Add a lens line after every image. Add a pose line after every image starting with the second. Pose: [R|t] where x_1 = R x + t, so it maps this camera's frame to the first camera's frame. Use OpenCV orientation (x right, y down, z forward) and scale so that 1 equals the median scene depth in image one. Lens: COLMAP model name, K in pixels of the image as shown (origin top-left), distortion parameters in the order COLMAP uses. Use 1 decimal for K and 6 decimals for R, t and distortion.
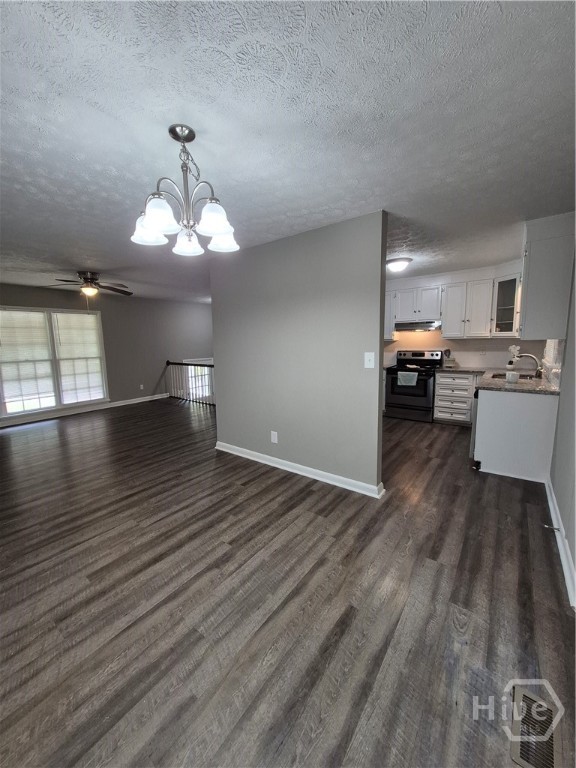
lens RADIAL K [[299.5, 0, 276.8], [0, 299.5, 379.1], [0, 0, 1]] dist [0.003246, -0.000392]
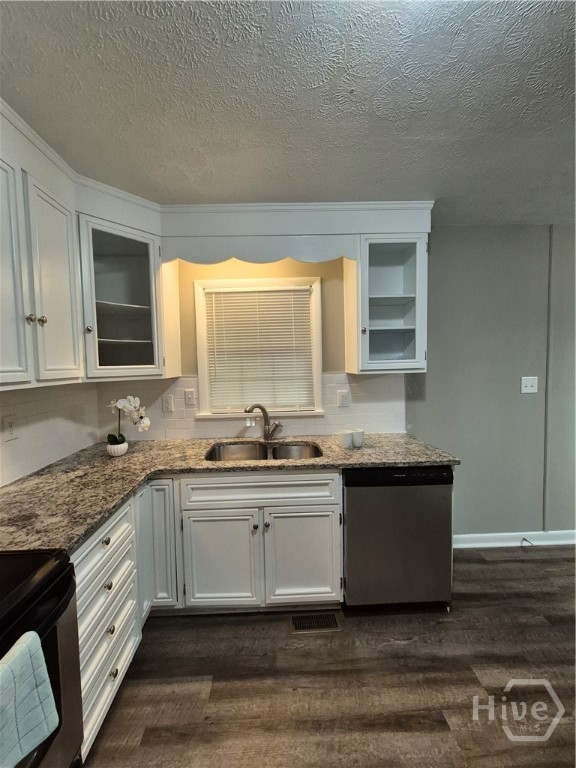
lens RADIAL K [[299.5, 0, 276.8], [0, 299.5, 379.1], [0, 0, 1]] dist [0.003246, -0.000392]
pose [[-0.631784, -0.007848, 0.775105, 0.570936], [0.135888, 0.983342, 0.120717, -0.285214], [-0.763140, 0.181594, -0.620194, 1.954997]]
